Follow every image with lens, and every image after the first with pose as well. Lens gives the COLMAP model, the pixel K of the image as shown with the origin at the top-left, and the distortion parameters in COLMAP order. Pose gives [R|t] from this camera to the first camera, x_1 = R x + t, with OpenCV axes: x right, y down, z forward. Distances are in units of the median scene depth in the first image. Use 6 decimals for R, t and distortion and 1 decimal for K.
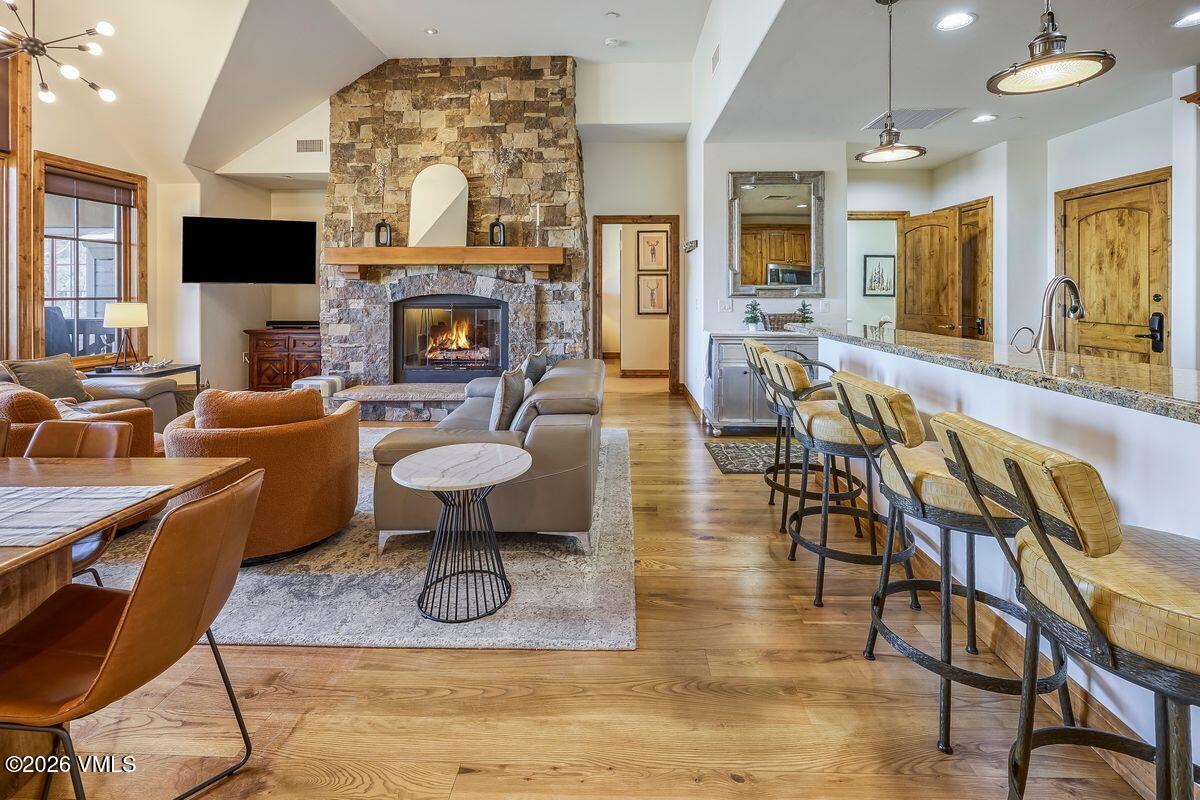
lens RADIAL K [[546.9, 0, 623.8], [0, 546.9, 286.5], [0, 0, 1]] dist [0.000632, -0.000356]
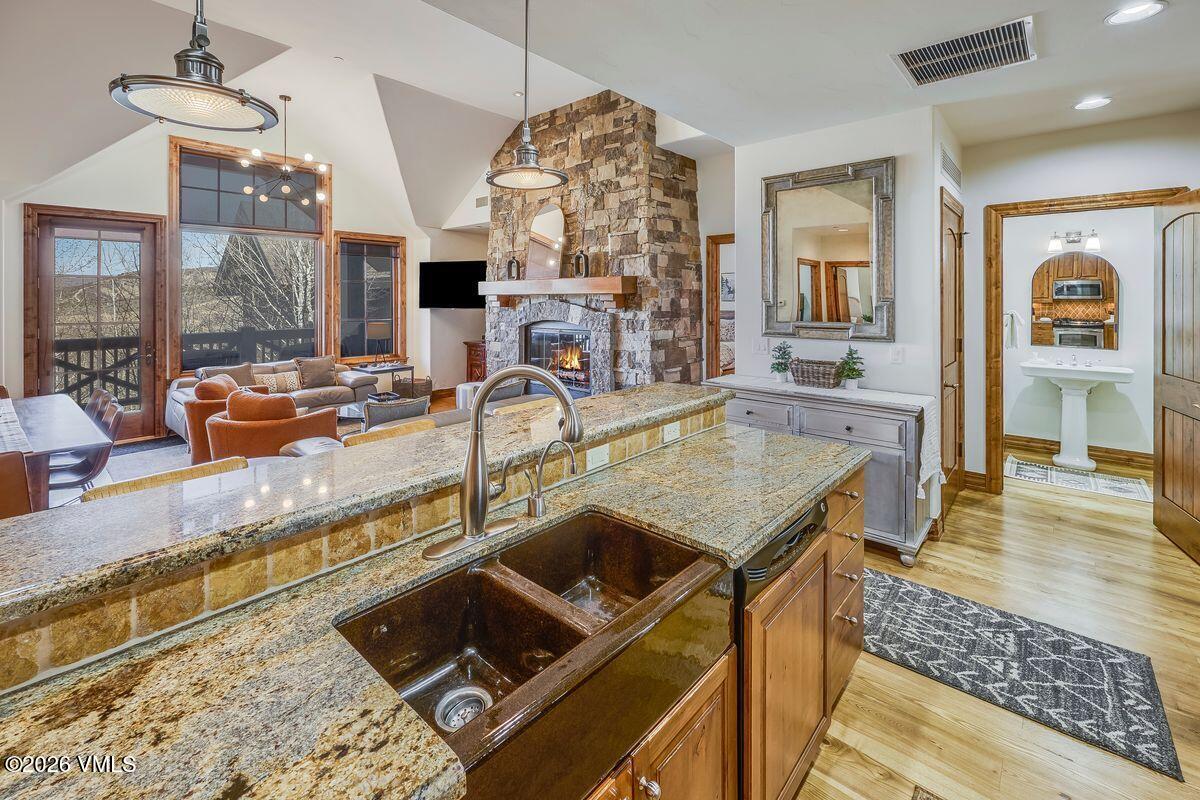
lens RADIAL K [[545.4, 0, 614.3], [0, 545.4, 293.9], [0, 0, 1]] dist [-0.000583, 0.000214]
pose [[0.756087, -0.005892, -0.654445, 0.504027], [0.007228, 0.999974, -0.000652, -0.038750], [0.654432, -0.004238, 0.756109, 0.237298]]
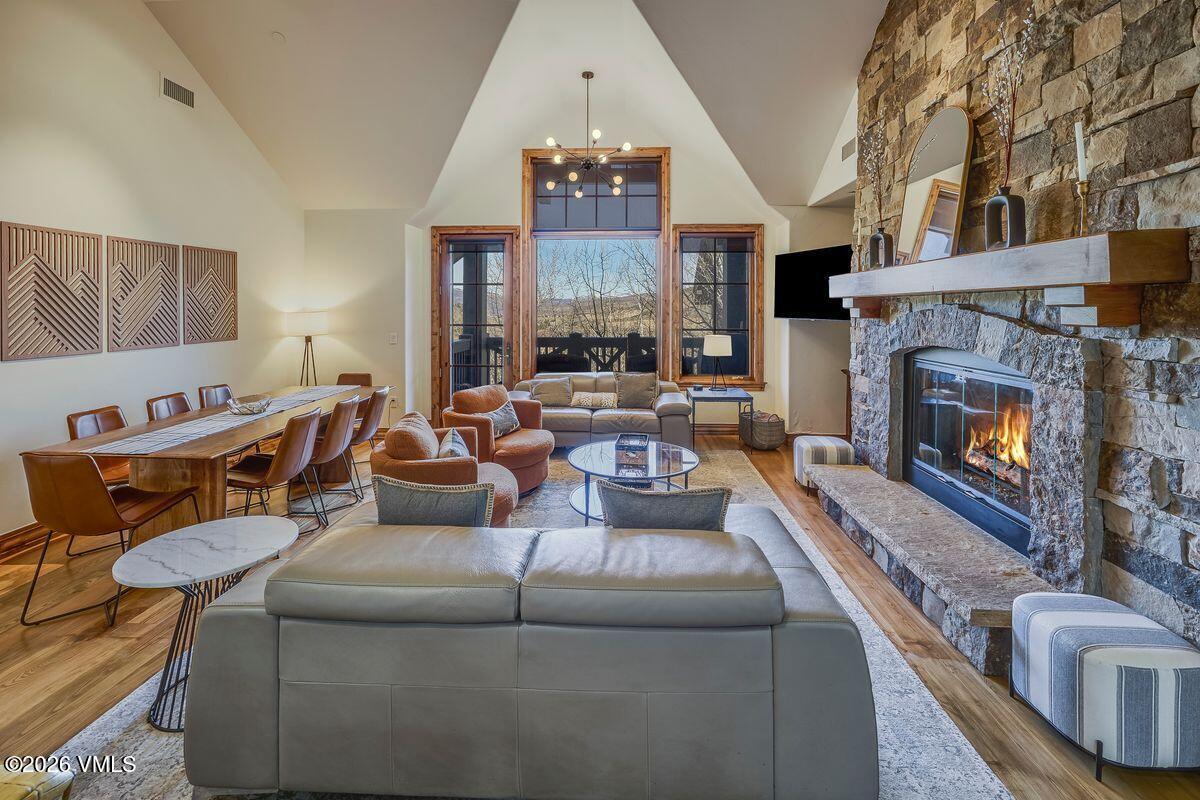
lens RADIAL K [[521.0, 0, 592.0], [0, 521.0, 307.6], [0, 0, 1]] dist [0.000665, 0.000132]
pose [[-0.062412, -0.000833, -0.998050, 0.215271], [0.005027, 0.999987, -0.001149, -0.026695], [0.998038, -0.005089, -0.062407, 0.679891]]
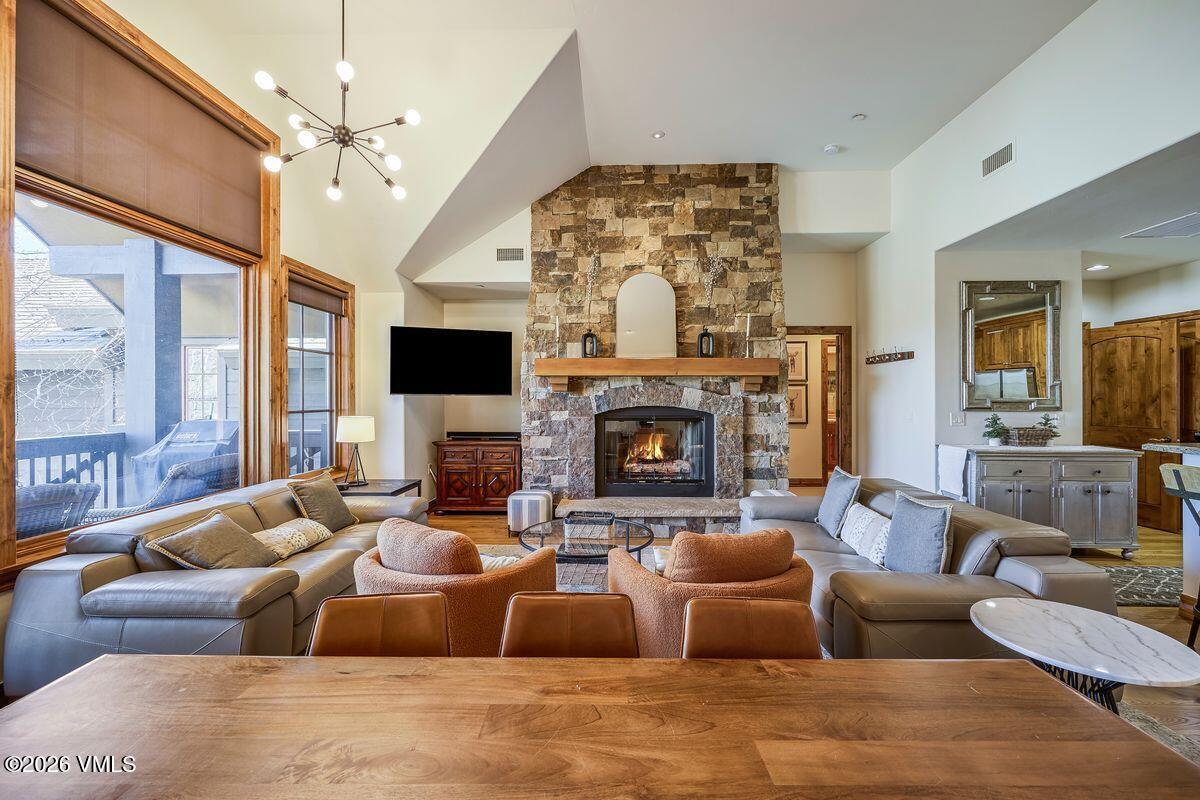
lens RADIAL K [[493.8, 0, 615.3], [0, 493.8, 393.7], [0, 0, 1]] dist [-0.000370, 0.000201]
pose [[0.999997, 0.001616, 0.001876, -0.390800], [-0.001623, 0.999992, 0.003695, -0.011337], [-0.001870, -0.003698, 0.999991, 0.115177]]
